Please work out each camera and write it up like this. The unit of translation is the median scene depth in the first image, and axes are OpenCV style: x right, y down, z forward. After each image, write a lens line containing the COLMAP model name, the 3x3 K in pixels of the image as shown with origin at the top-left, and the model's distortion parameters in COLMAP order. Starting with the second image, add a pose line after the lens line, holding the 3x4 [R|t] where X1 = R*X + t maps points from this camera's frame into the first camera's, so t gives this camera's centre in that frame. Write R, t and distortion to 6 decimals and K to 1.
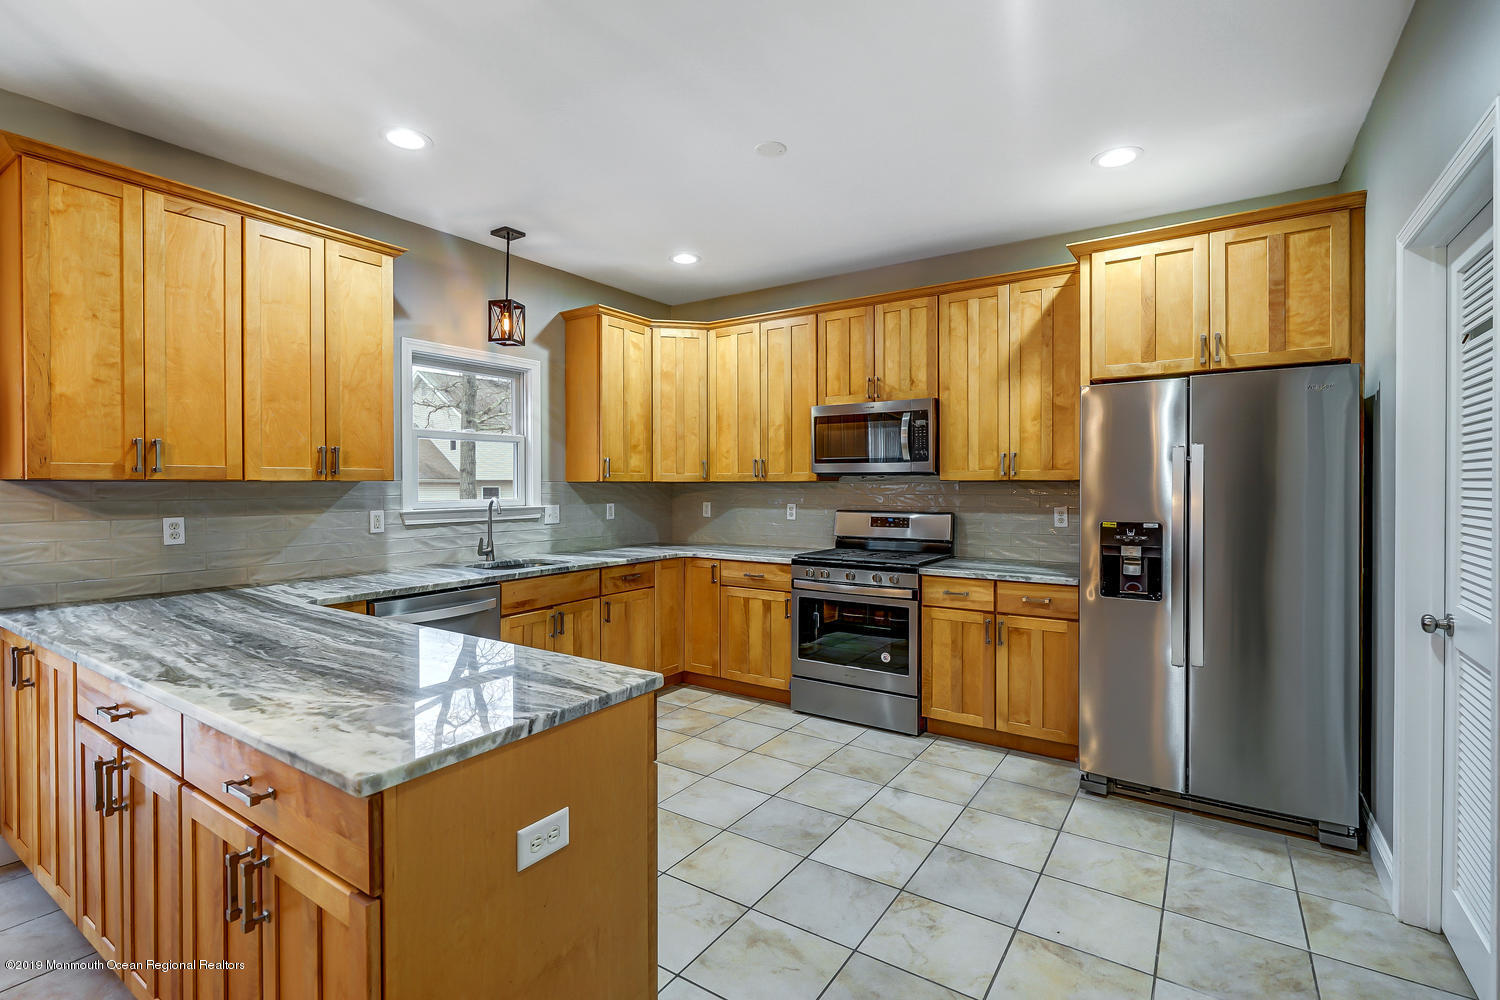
lens RADIAL K [[688.9, 0, 737.4], [0, 688.9, 490.0], [0, 0, 1]] dist [-0.003244, 0.001199]
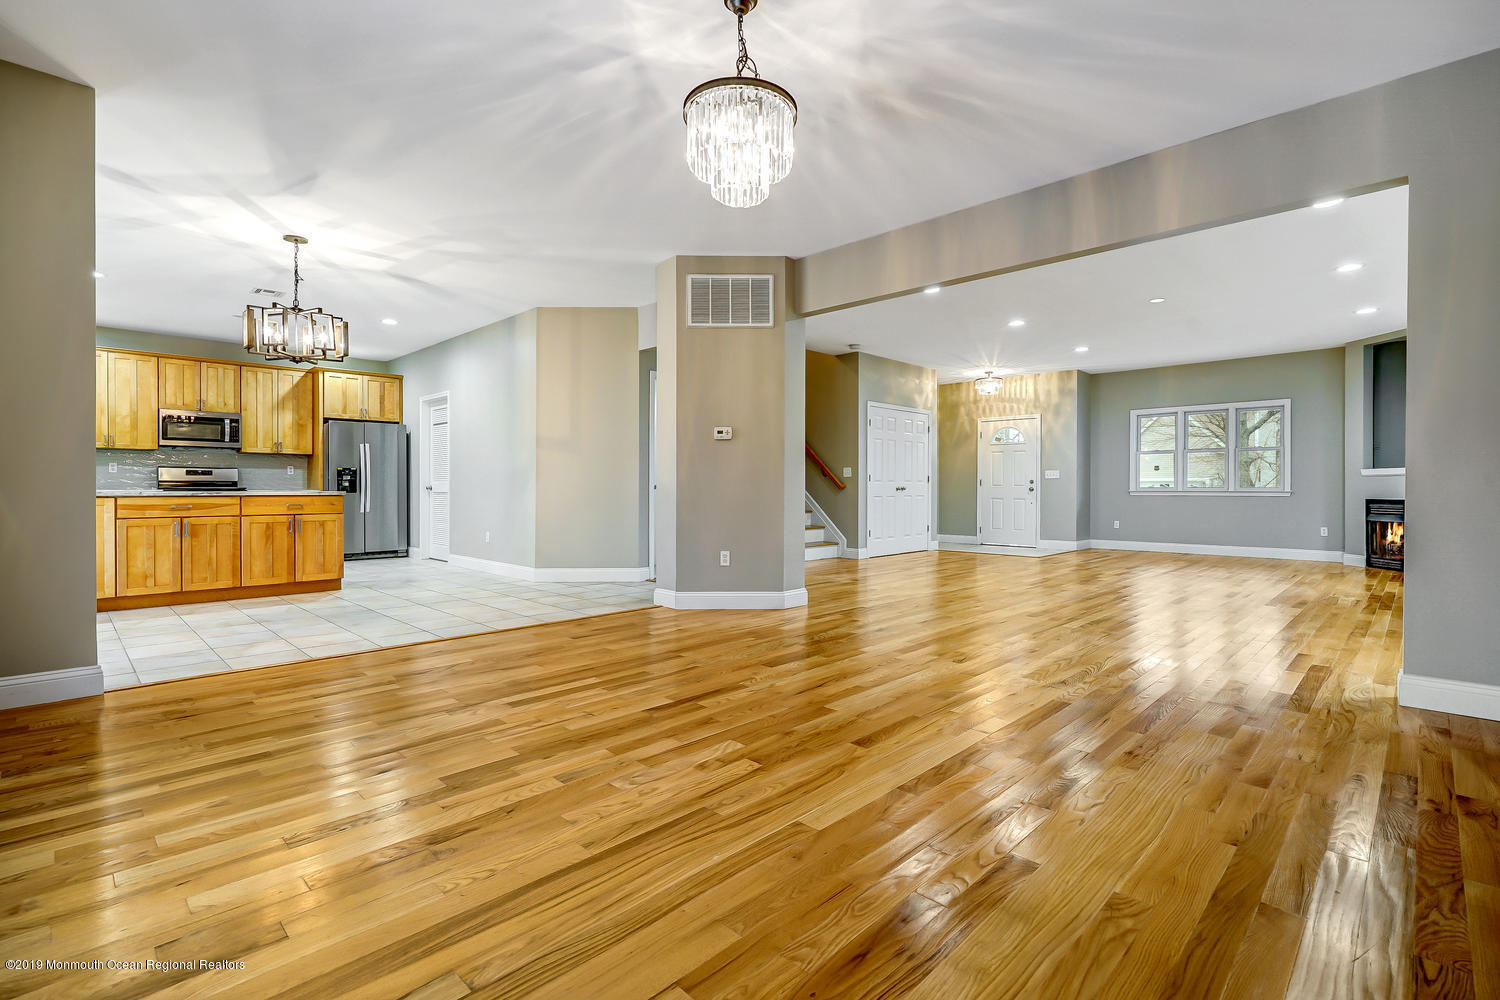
lens RADIAL K [[688.9, 0, 742.8], [0, 688.9, 491.7], [0, 0, 1]] dist [-0.003244, 0.001199]
pose [[0.179361, -0.005011, 0.983771, -1.623549], [0.004672, 0.999980, 0.004242, 0.113721], [-0.983772, 0.003835, 0.179381, -0.973115]]
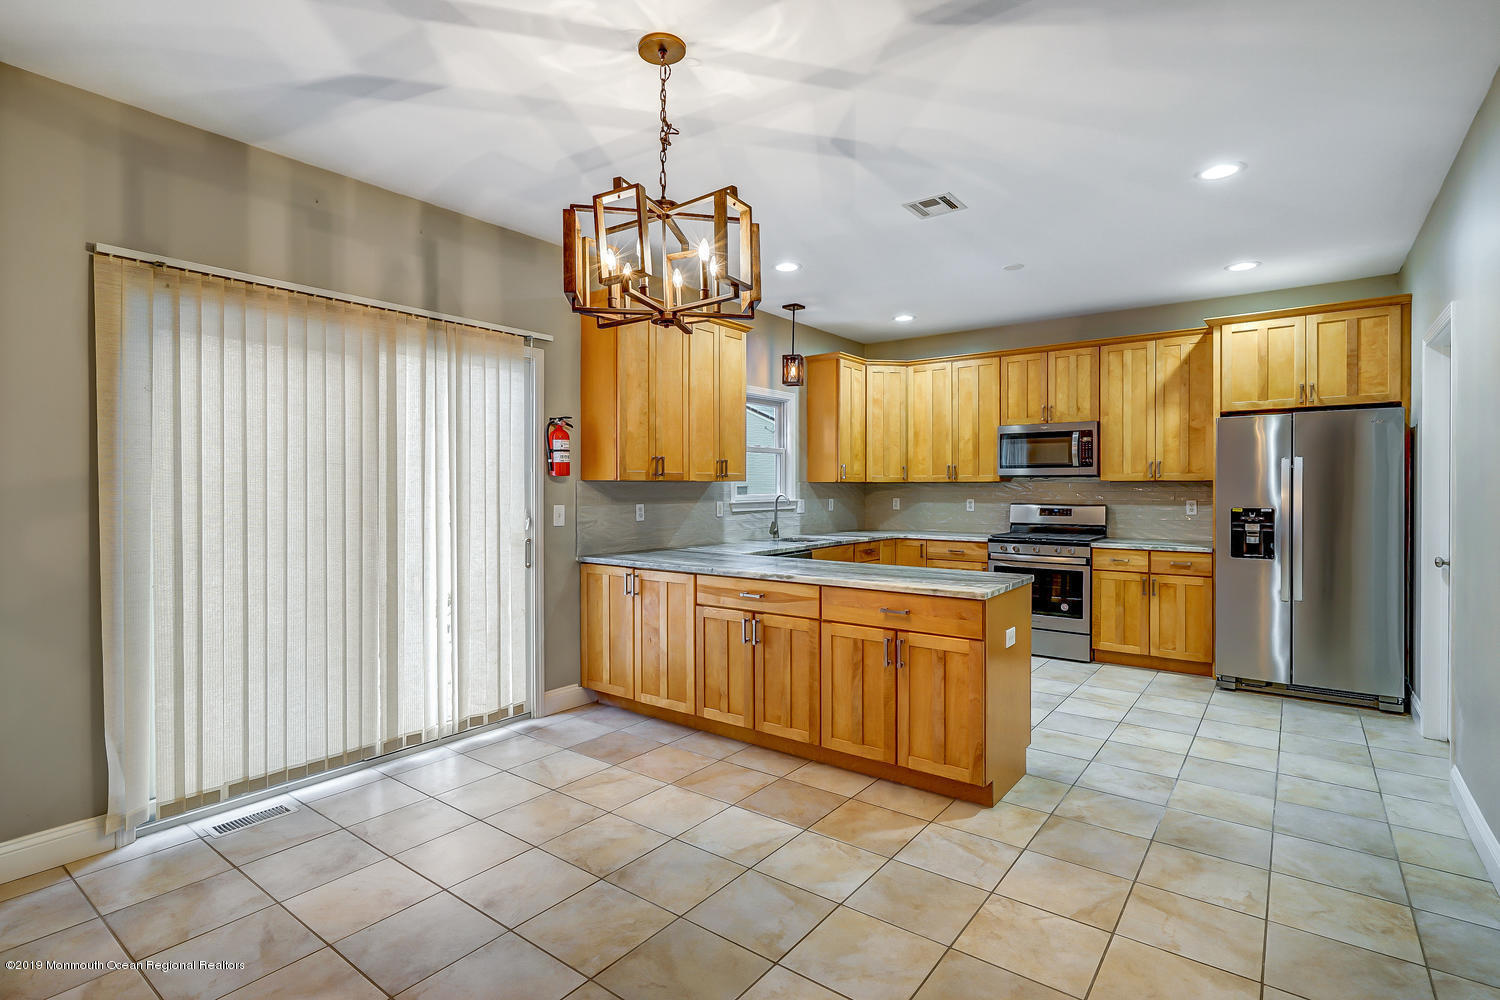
lens RADIAL K [[711.5, 0, 755.0], [0, 711.5, 492.0], [0, 0, 1]] dist [0.000790, -0.000065]
pose [[0.998956, 0.000040, -0.045683, -0.349931], [-0.000017, 1.000000, 0.000506, 0.007944], [0.045683, -0.000504, 0.998956, -0.478329]]
